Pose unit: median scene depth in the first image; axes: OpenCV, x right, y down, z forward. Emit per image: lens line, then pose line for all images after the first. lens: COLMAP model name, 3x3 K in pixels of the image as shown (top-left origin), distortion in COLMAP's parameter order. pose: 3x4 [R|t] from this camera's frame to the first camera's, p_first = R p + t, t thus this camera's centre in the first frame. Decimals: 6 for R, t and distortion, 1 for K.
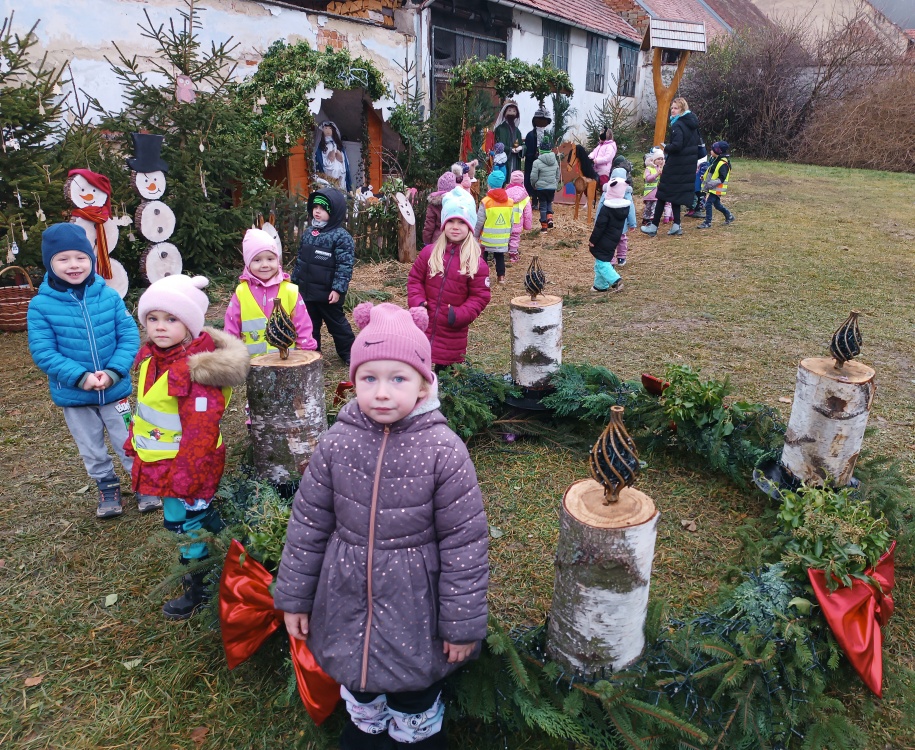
lens RADIAL K [[732.8, 0, 513.5], [0, 732.8, 371.2], [0, 0, 1]] dist [0.059745, -0.096610]
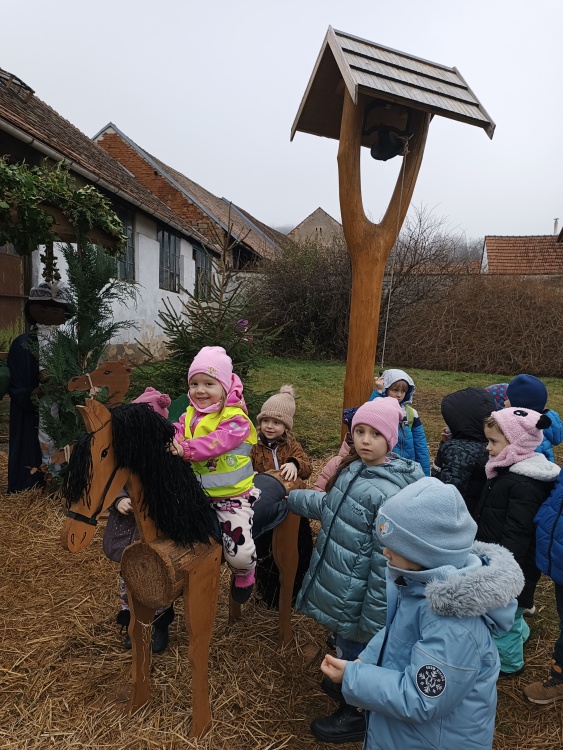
lens RADIAL K [[538.8, 0, 281.5], [0, 538.8, 375.0], [0, 0, 1]] dist [0.040208, -0.070670]
pose [[0.952073, -0.028819, 0.304511, 0.135198], [0.100339, 0.969887, -0.221926, -0.447215], [-0.288946, 0.241844, 0.926295, 1.381555]]
